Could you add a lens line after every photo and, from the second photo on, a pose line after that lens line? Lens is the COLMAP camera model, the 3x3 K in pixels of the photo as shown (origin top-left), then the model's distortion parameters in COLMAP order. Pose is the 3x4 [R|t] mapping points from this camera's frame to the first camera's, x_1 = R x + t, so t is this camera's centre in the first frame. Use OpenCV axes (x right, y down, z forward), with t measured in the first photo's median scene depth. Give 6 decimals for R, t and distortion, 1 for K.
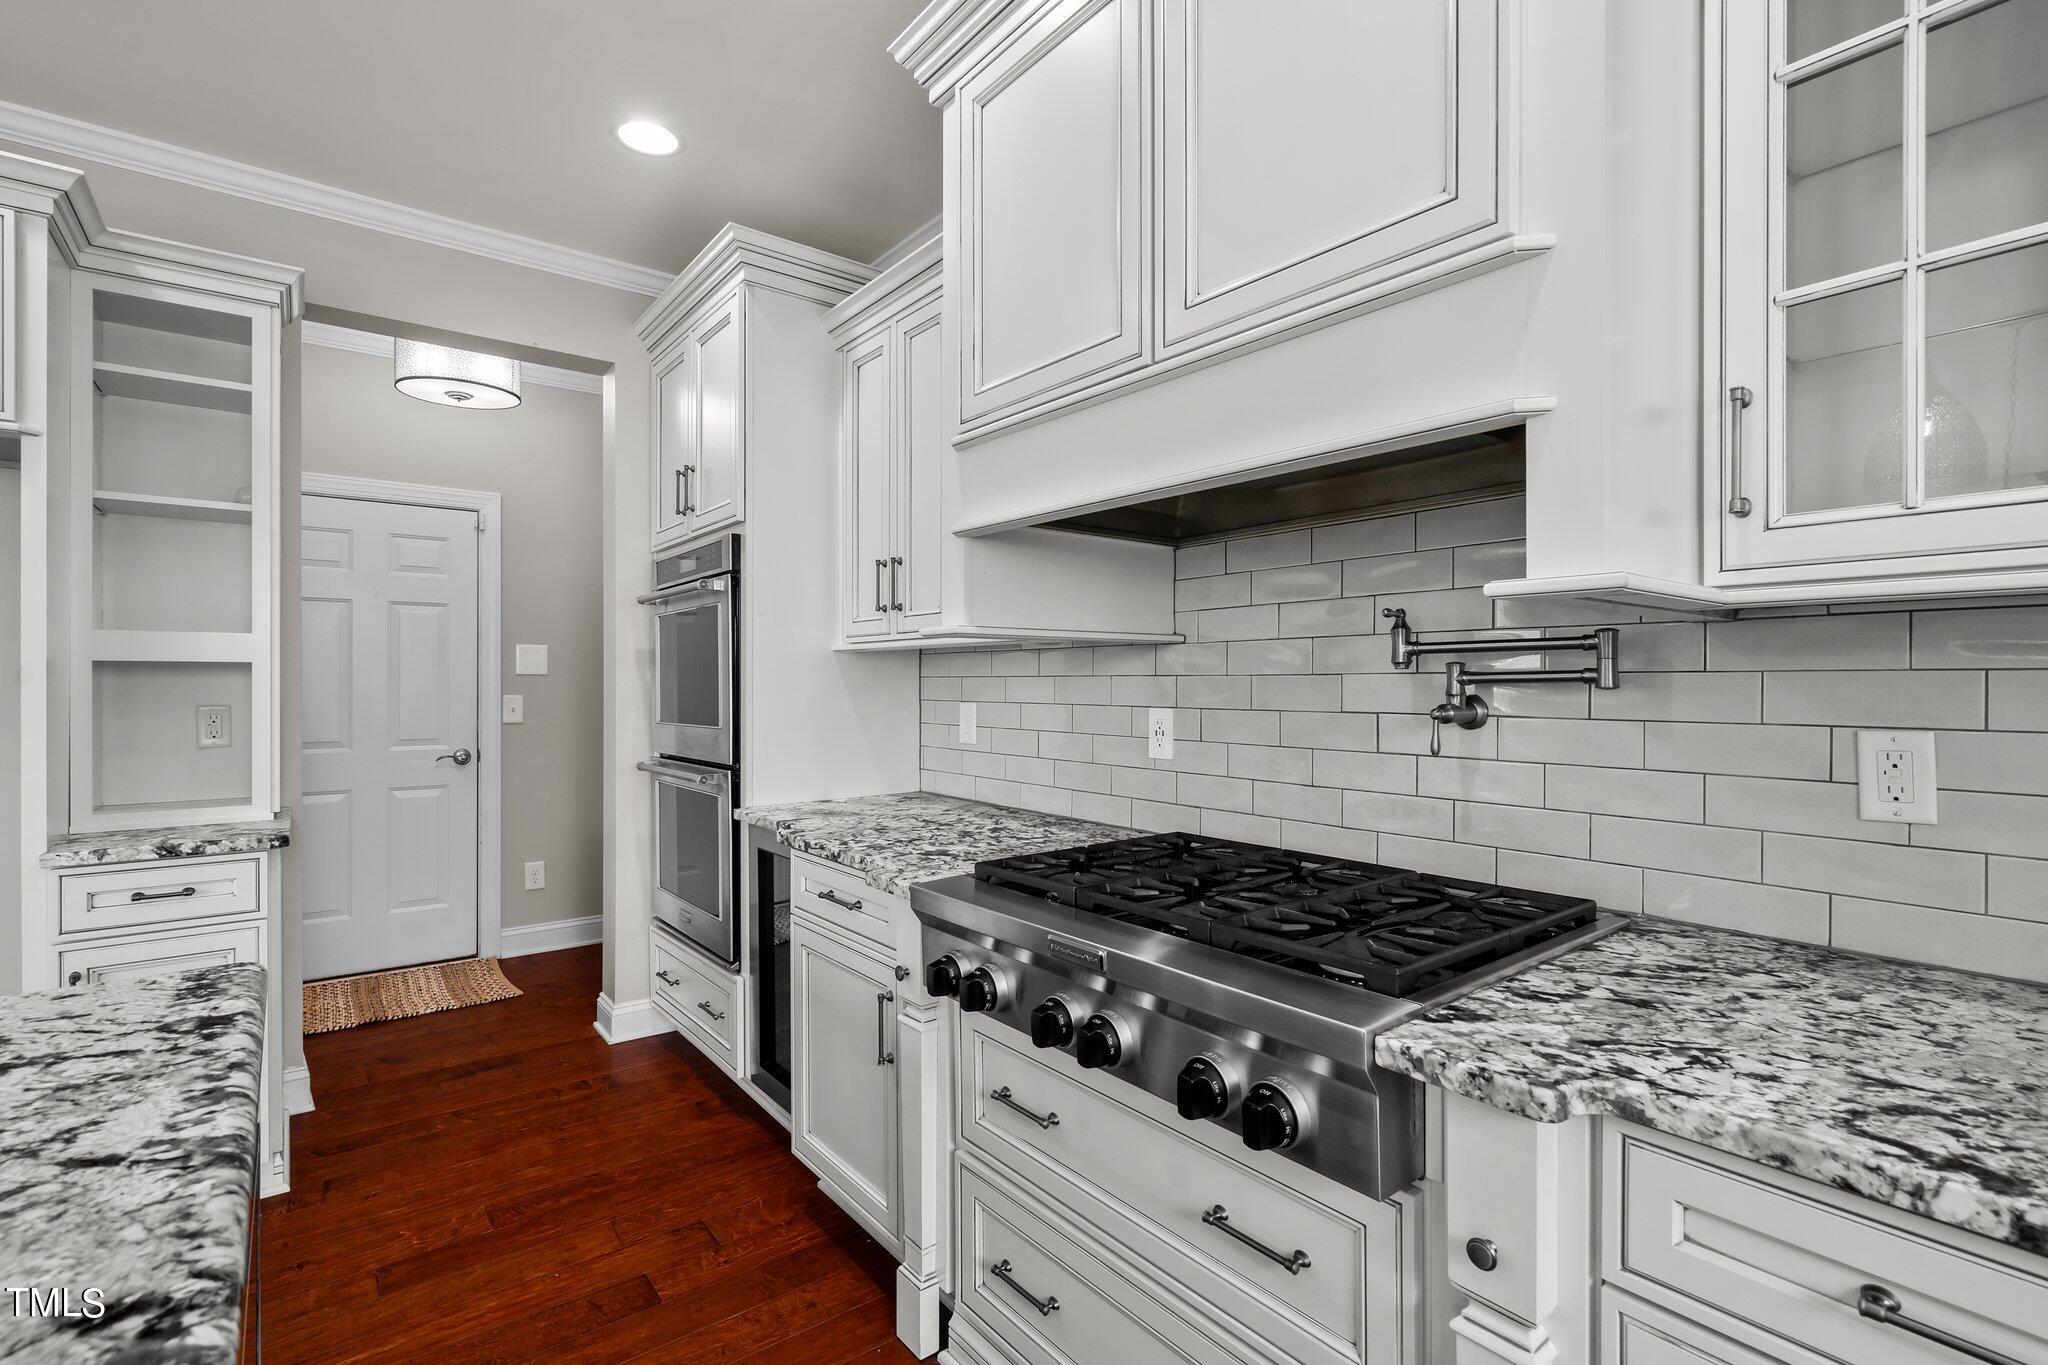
lens RADIAL K [[936.6, 0, 1023.7], [0, 936.6, 684.1], [0, 0, 1]] dist [-0.004717, 0.002470]
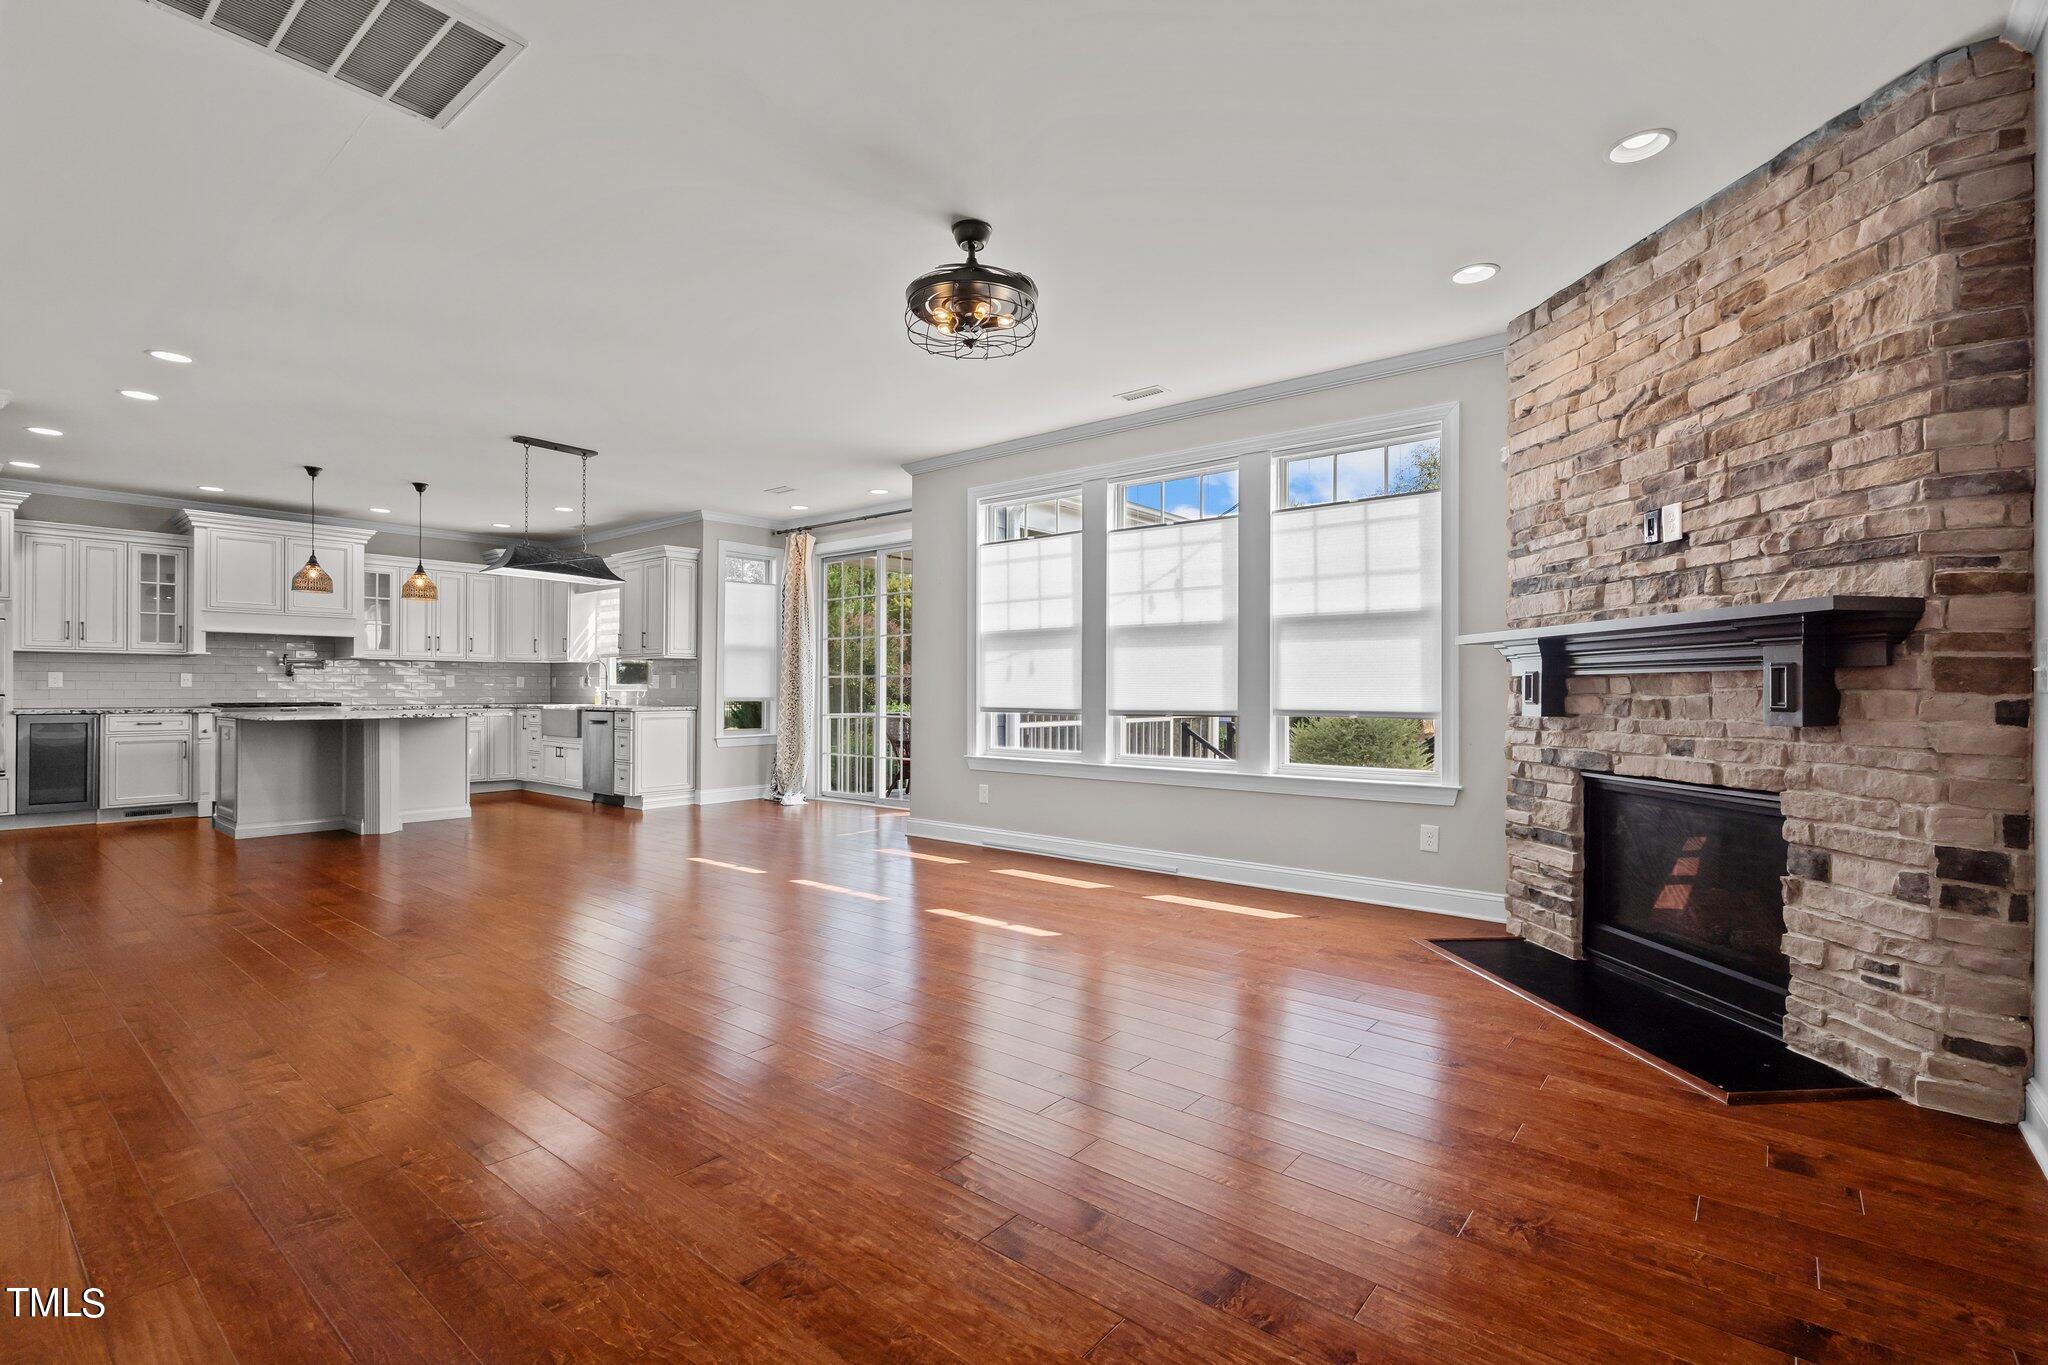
lens RADIAL K [[936.6, 0, 1016.3], [0, 936.6, 688.9], [0, 0, 1]] dist [-0.004717, 0.002470]
pose [[-0.207547, -0.001393, 0.978224, -4.360339], [-0.002332, 0.999997, 0.000930, 0.080037], [-0.978222, -0.002089, -0.207550, -1.517802]]
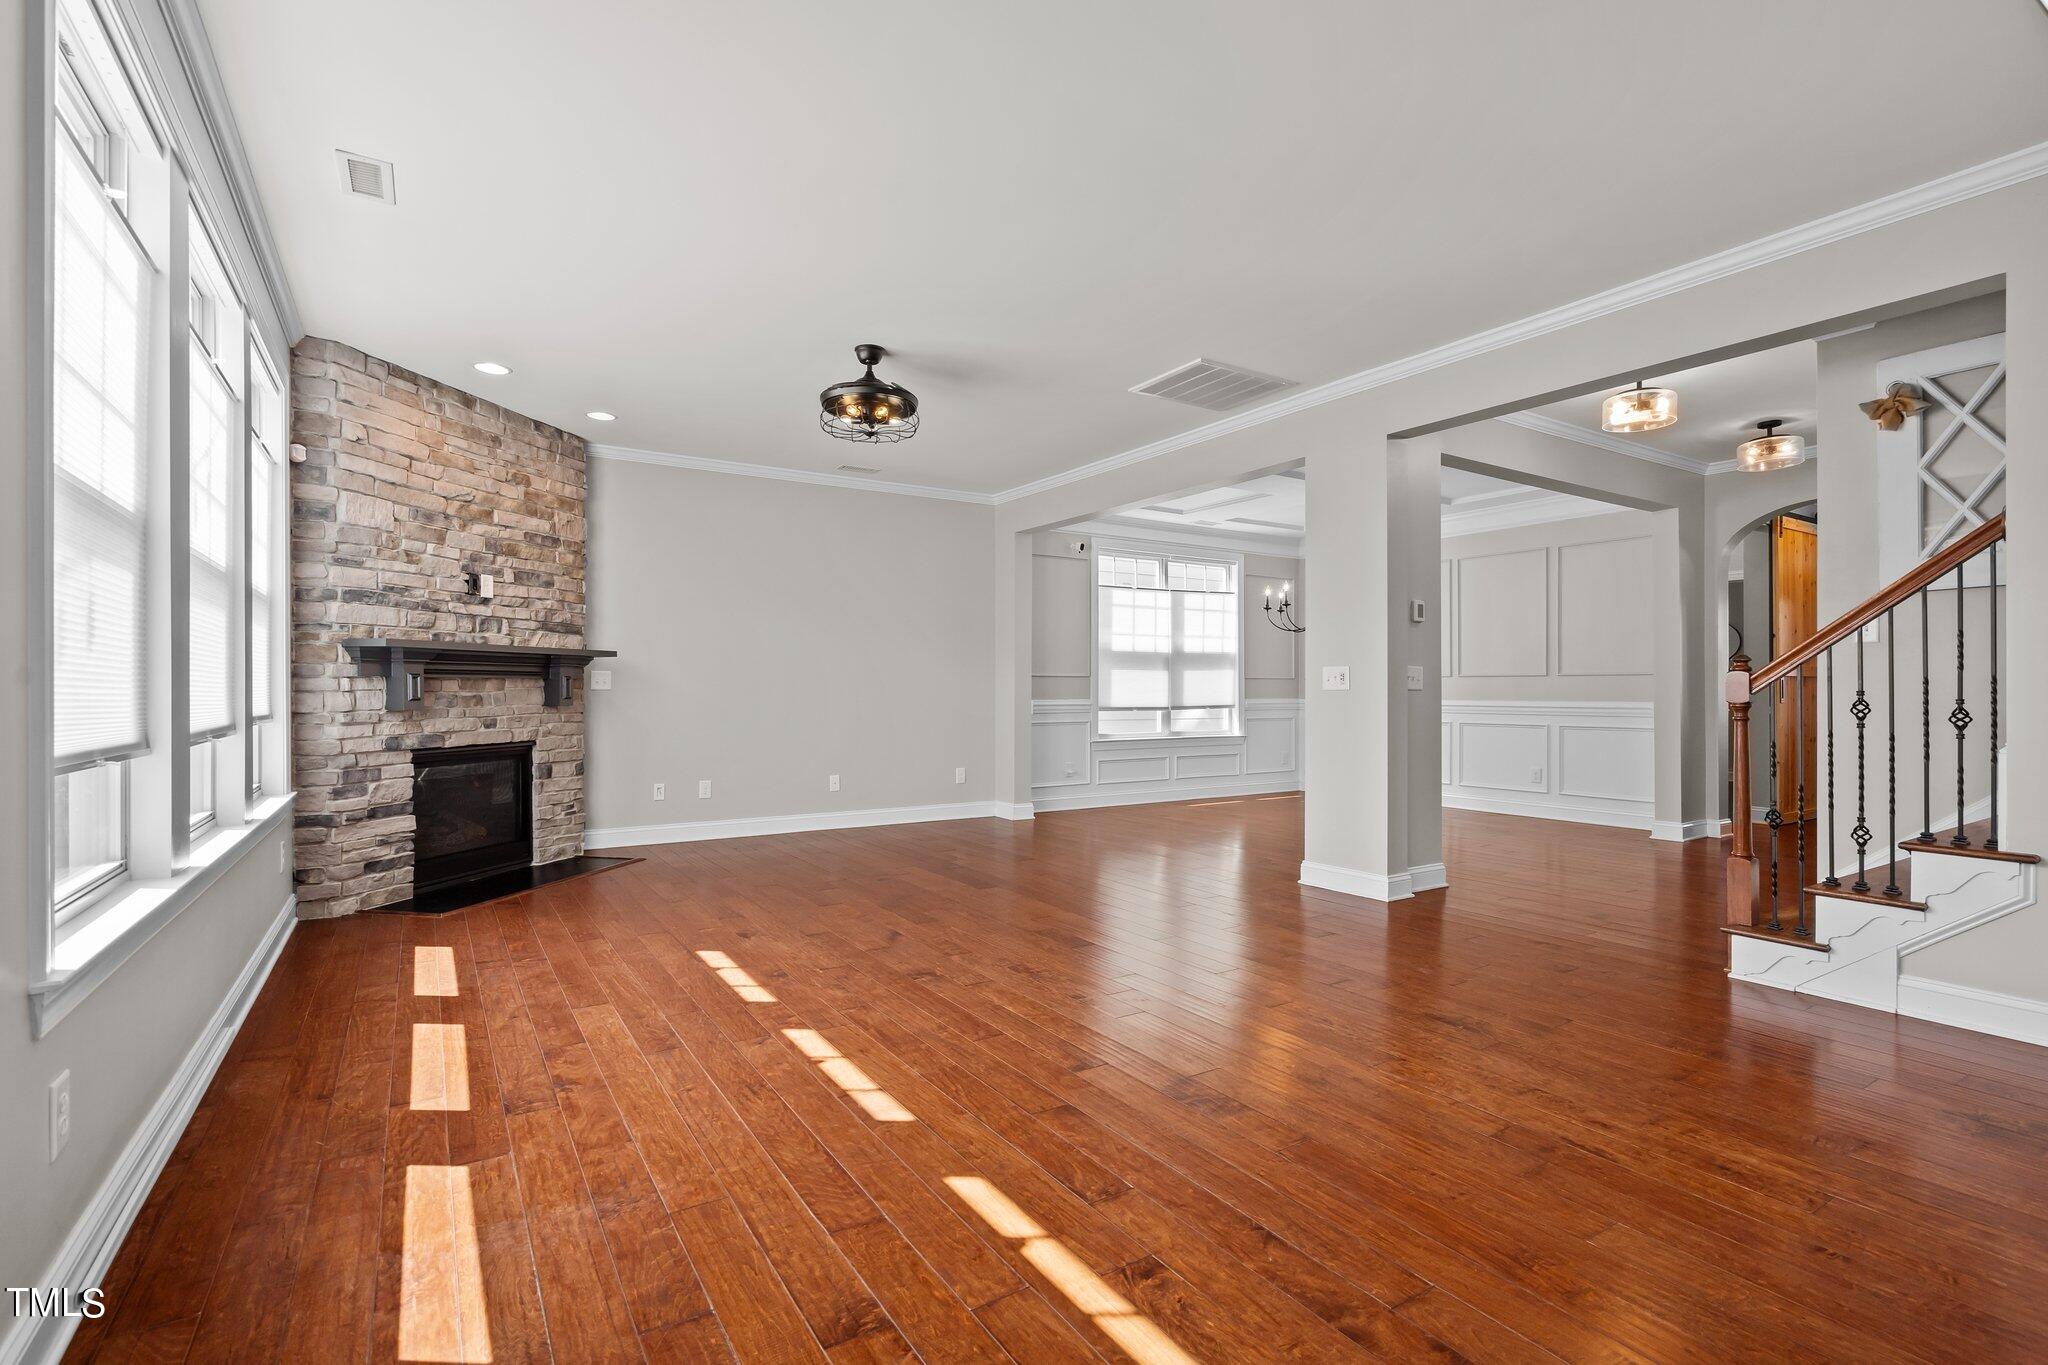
lens RADIAL K [[936.6, 0, 1022.2], [0, 936.6, 691.2], [0, 0, 1]] dist [-0.004717, 0.002470]
pose [[-0.101524, 0.000587, -0.994833, -0.725732], [0.000152, 1.000000, 0.000575, 0.085929], [0.994833, -0.000093, -0.101524, -1.206911]]
